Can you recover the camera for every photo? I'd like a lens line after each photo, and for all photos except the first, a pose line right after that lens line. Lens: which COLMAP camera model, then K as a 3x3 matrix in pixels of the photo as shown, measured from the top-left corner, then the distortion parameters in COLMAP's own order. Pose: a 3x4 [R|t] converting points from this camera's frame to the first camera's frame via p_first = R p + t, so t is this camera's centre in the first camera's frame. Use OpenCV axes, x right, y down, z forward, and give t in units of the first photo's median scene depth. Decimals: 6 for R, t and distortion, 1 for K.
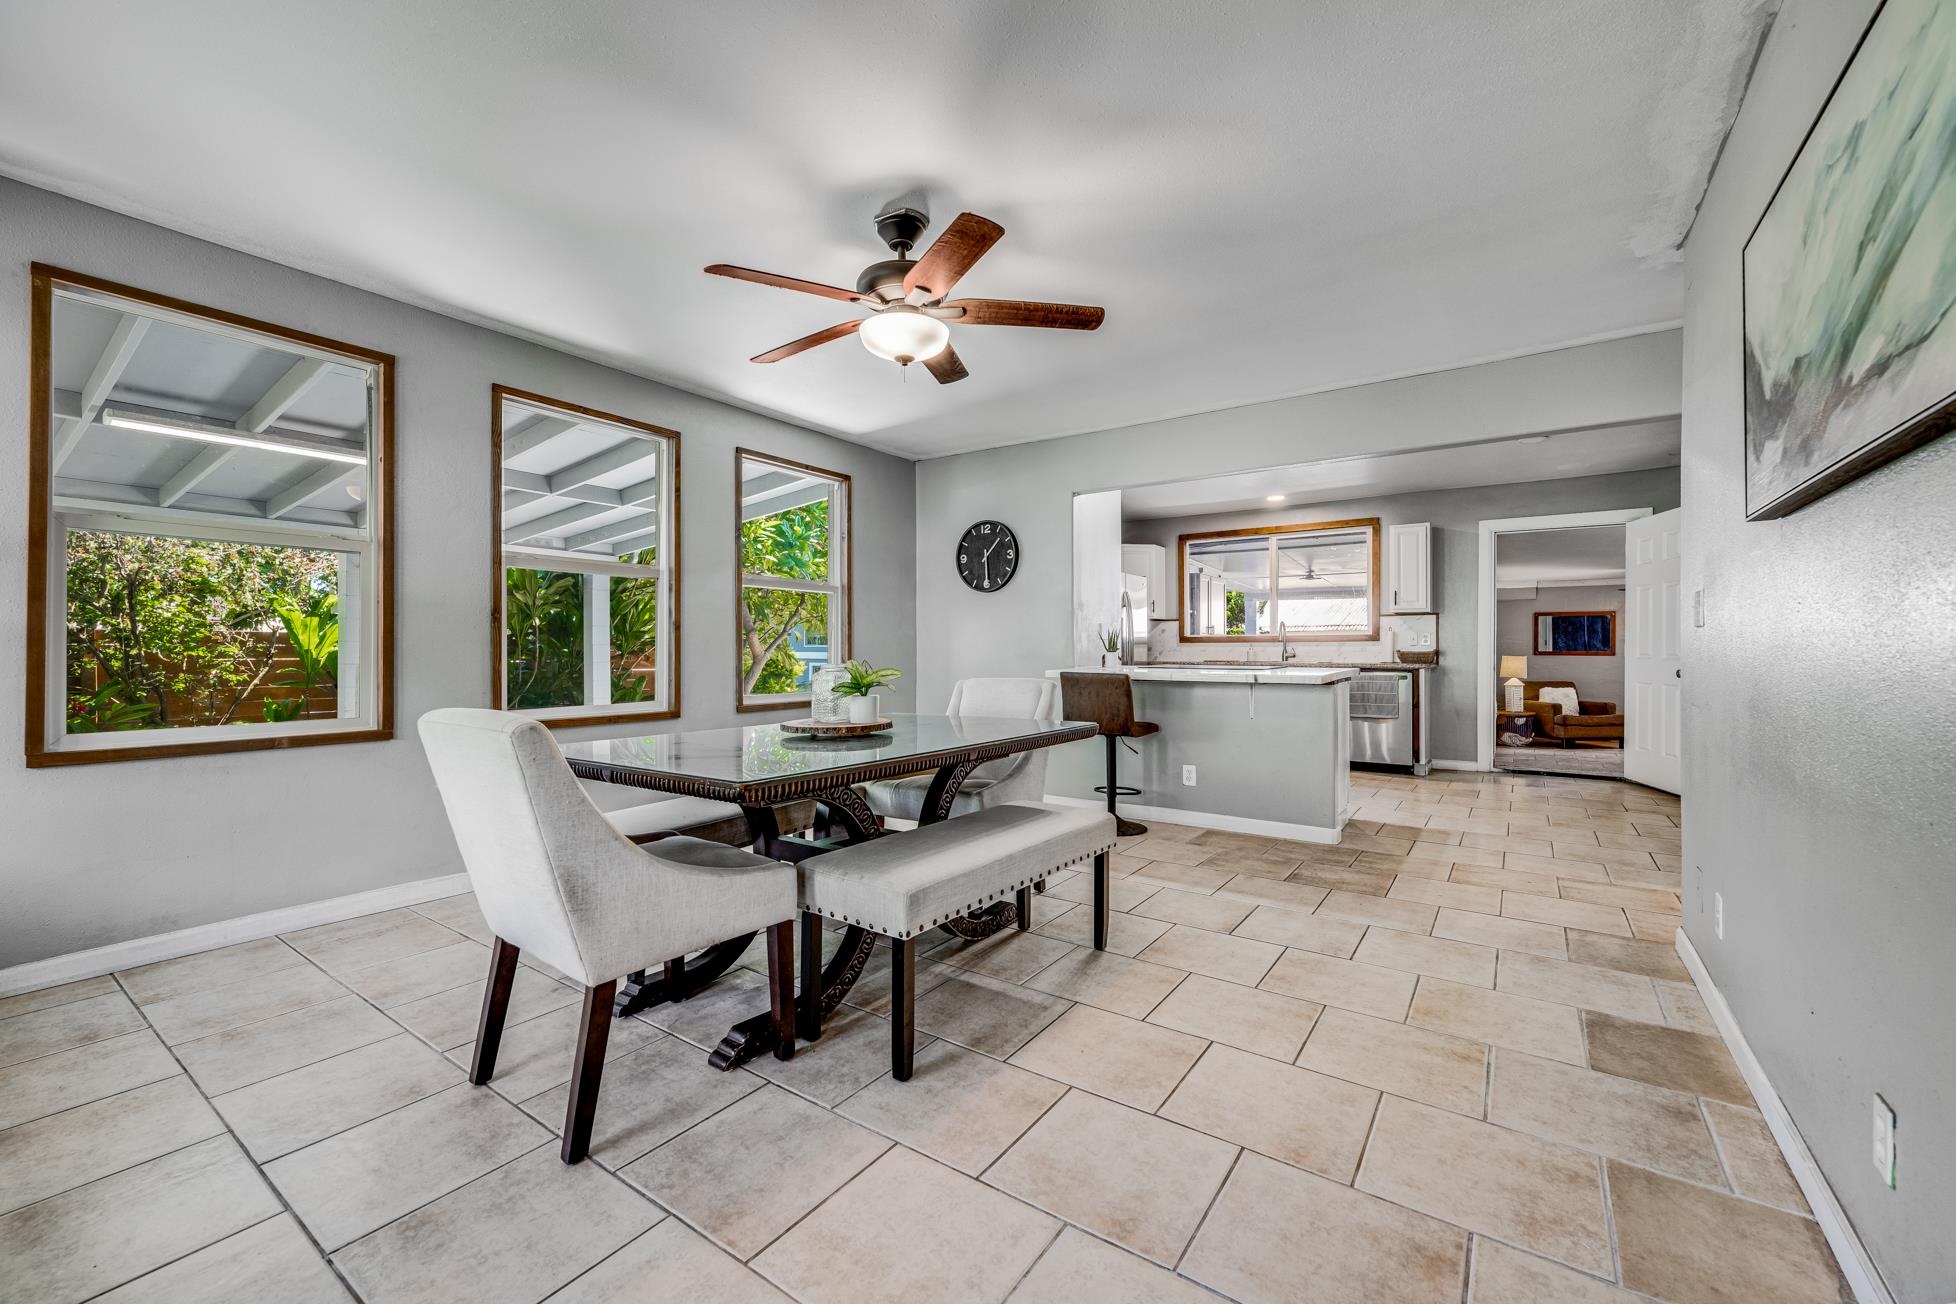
lens RADIAL K [[786.6, 0, 958.7], [0, 786.6, 646.9], [0, 0, 1]] dist [-0.001376, -0.000494]
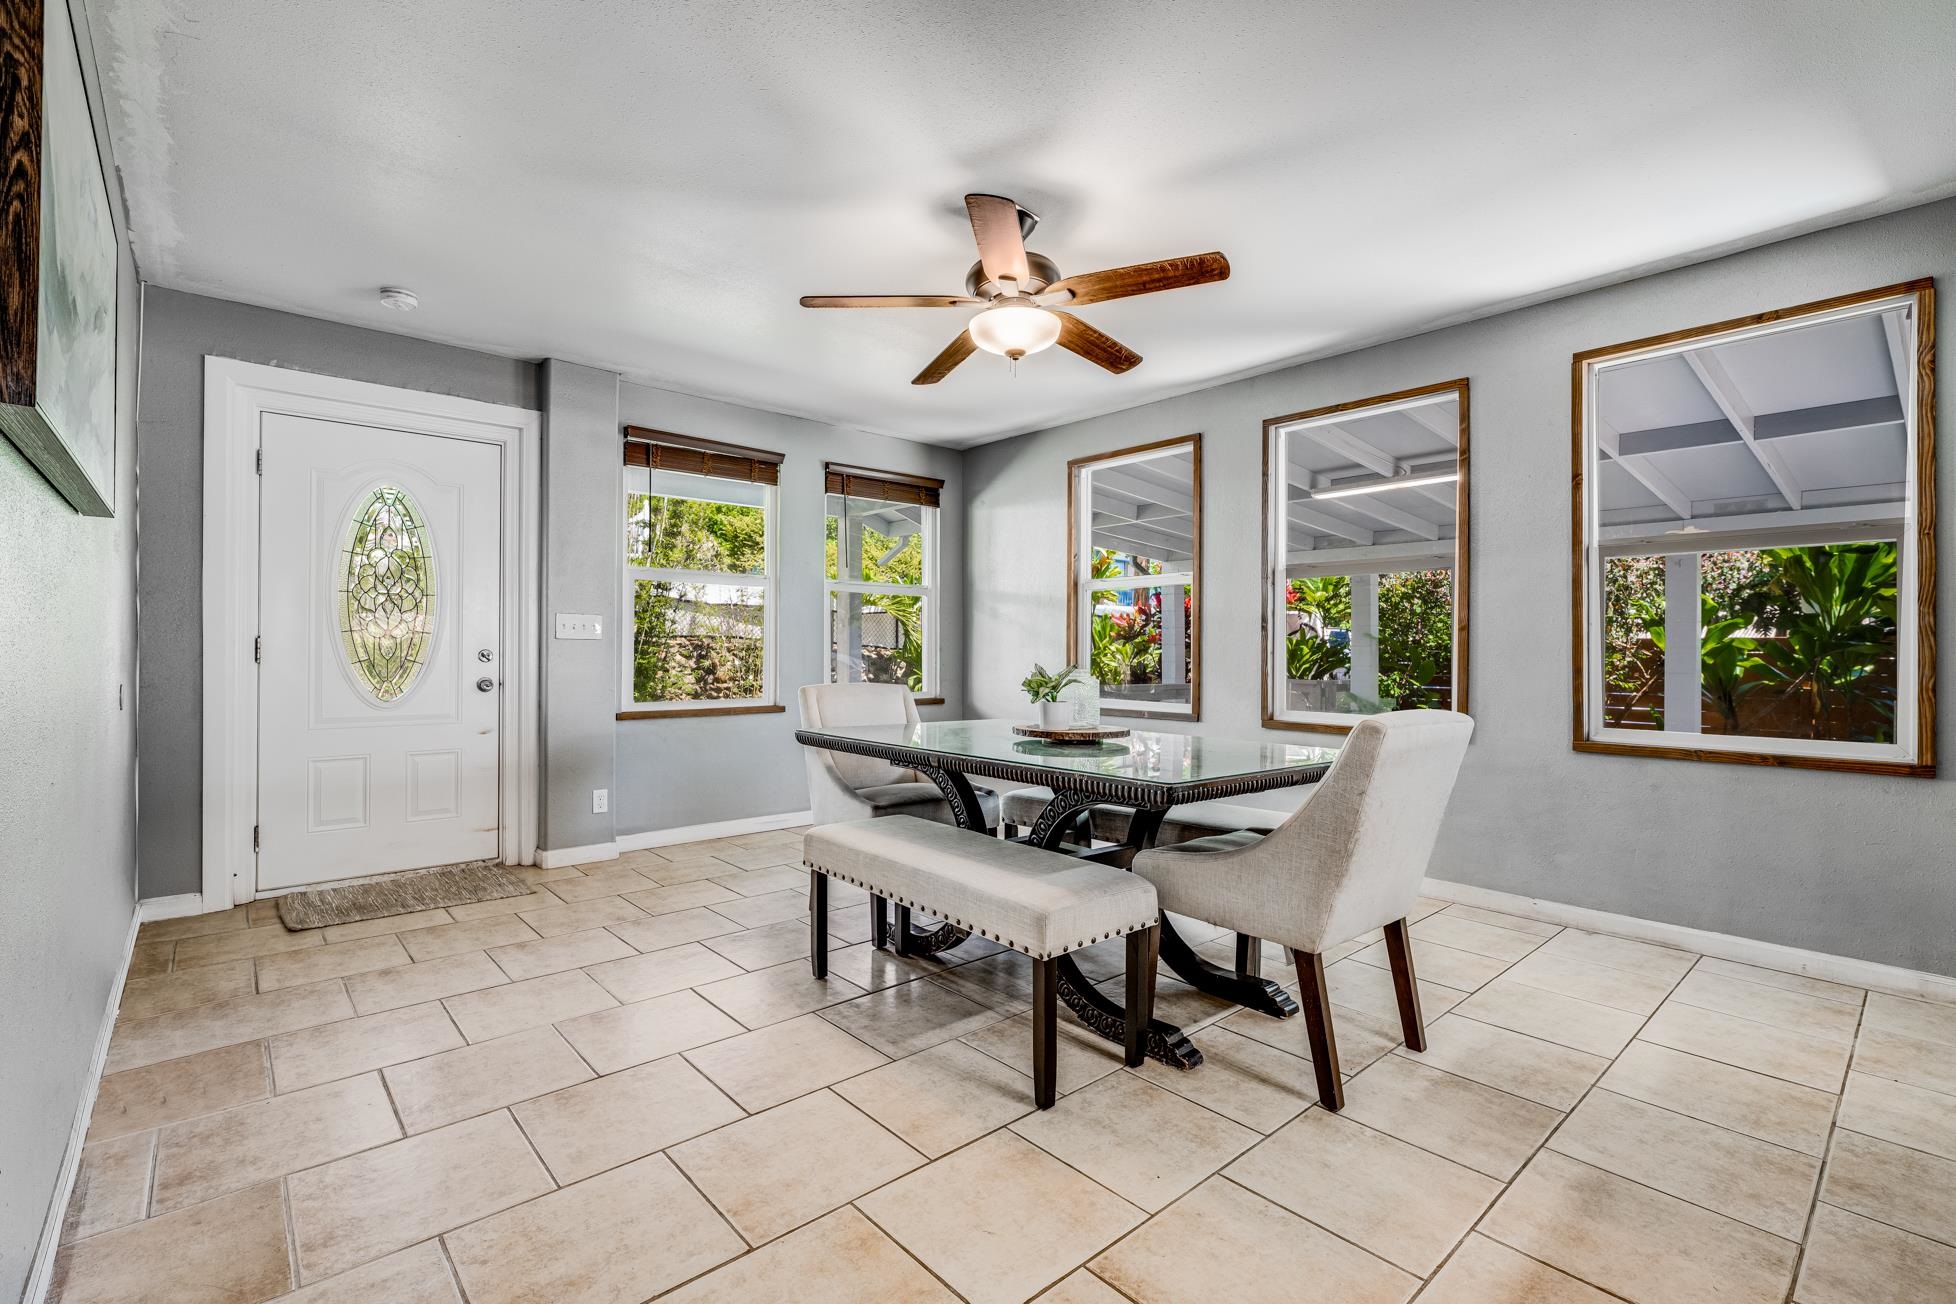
lens RADIAL K [[861.2, 0, 988.7], [0, 861.2, 656.9], [0, 0, 1]] dist [-0.010167, 0.000781]
pose [[-0.210713, 0.004154, -0.977539, 0.460365], [-0.000725, 0.999990, 0.004405, 0.001044], [0.977548, 0.001637, -0.210708, 0.567898]]
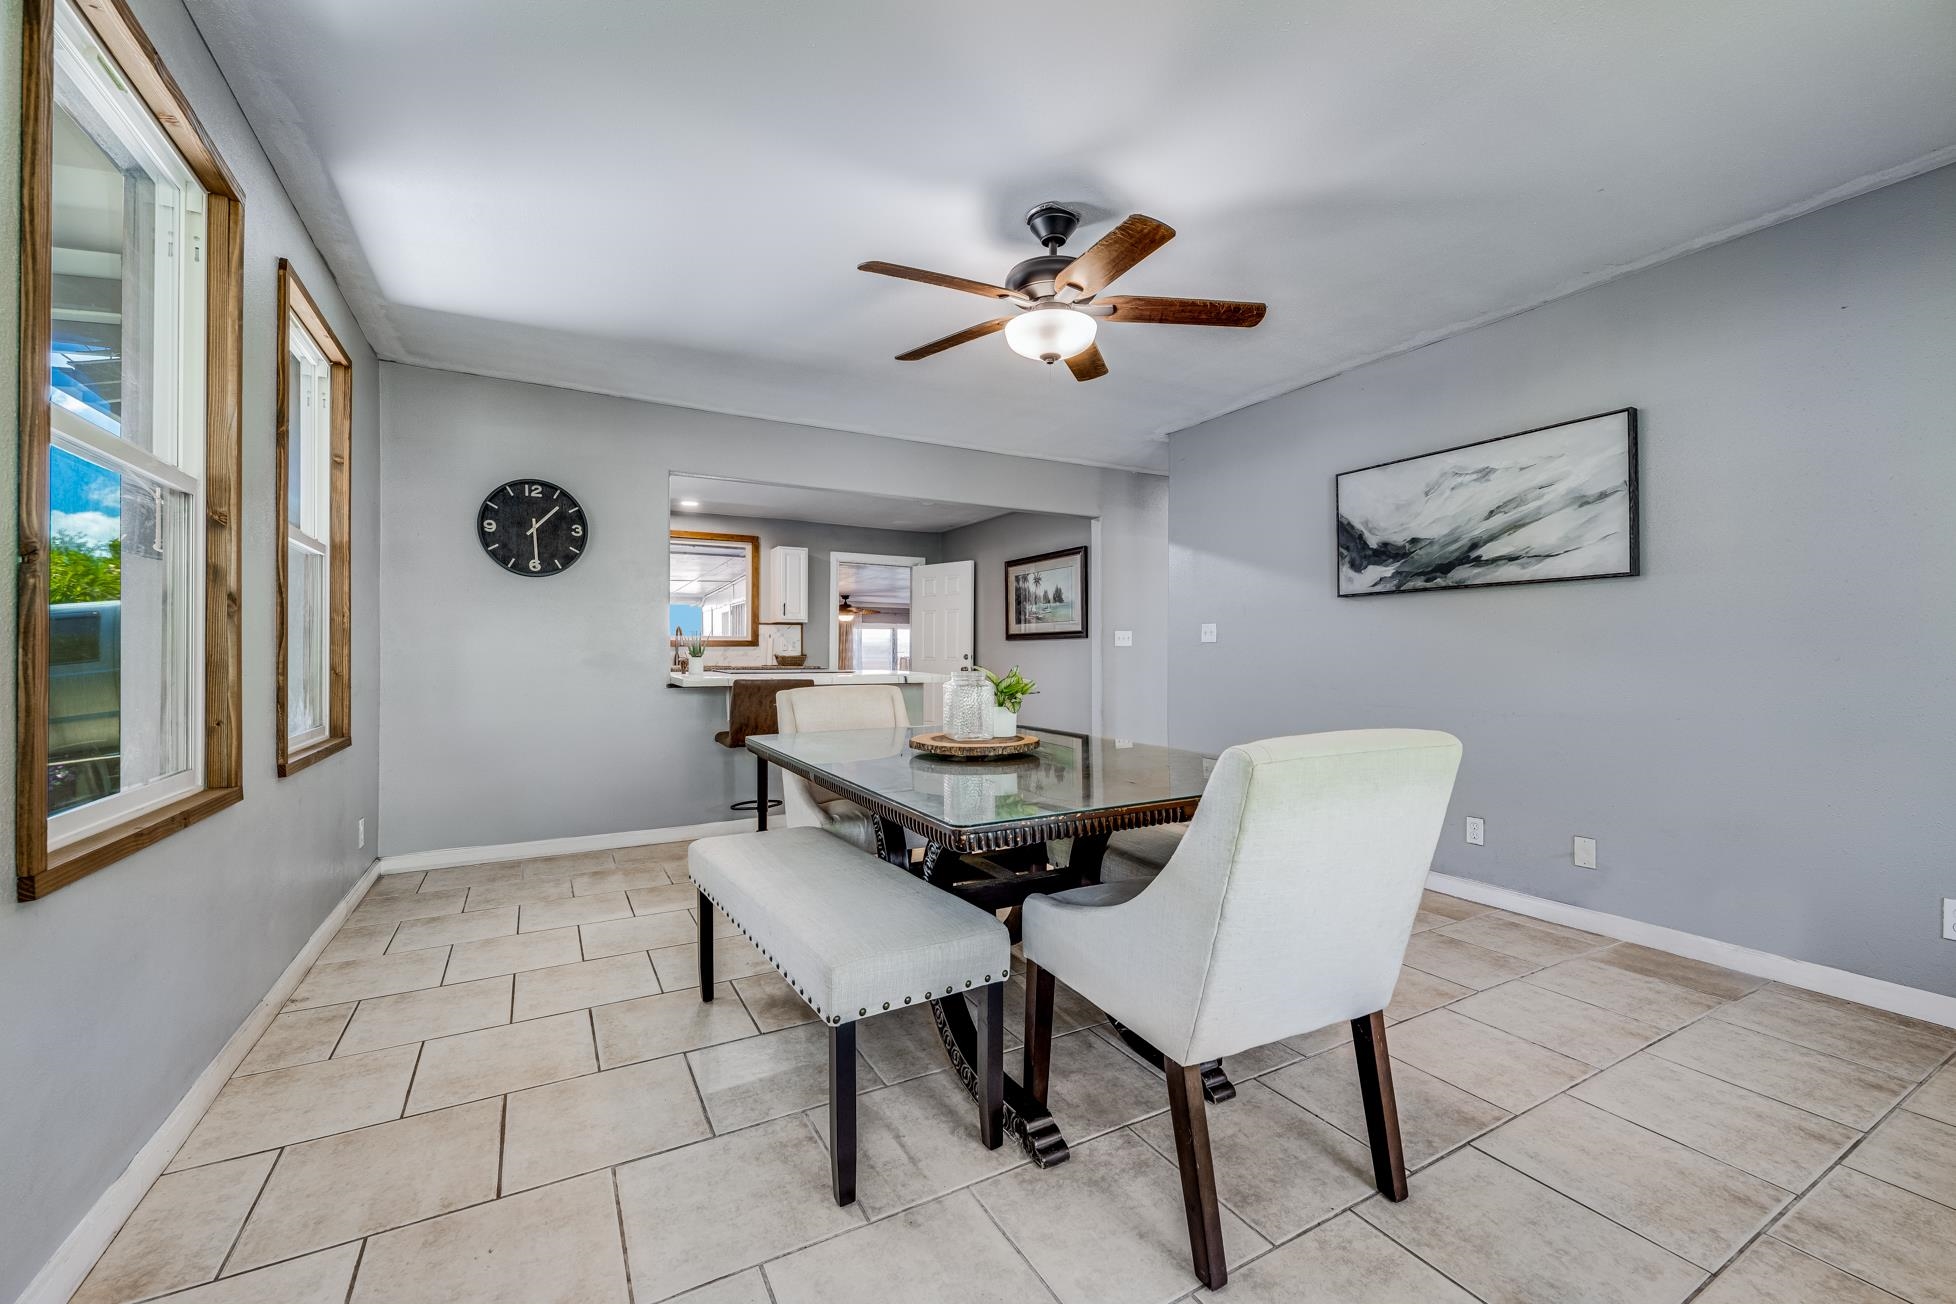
lens RADIAL K [[786.6, 0, 977.3], [0, 786.6, 649.9], [0, 0, 1]] dist [-0.001376, -0.000494]
pose [[0.426406, 0.005730, 0.904514, -0.472155], [-0.004838, 0.999980, -0.004055, 0.000967], [-0.904519, -0.002647, 0.426425, 0.316994]]
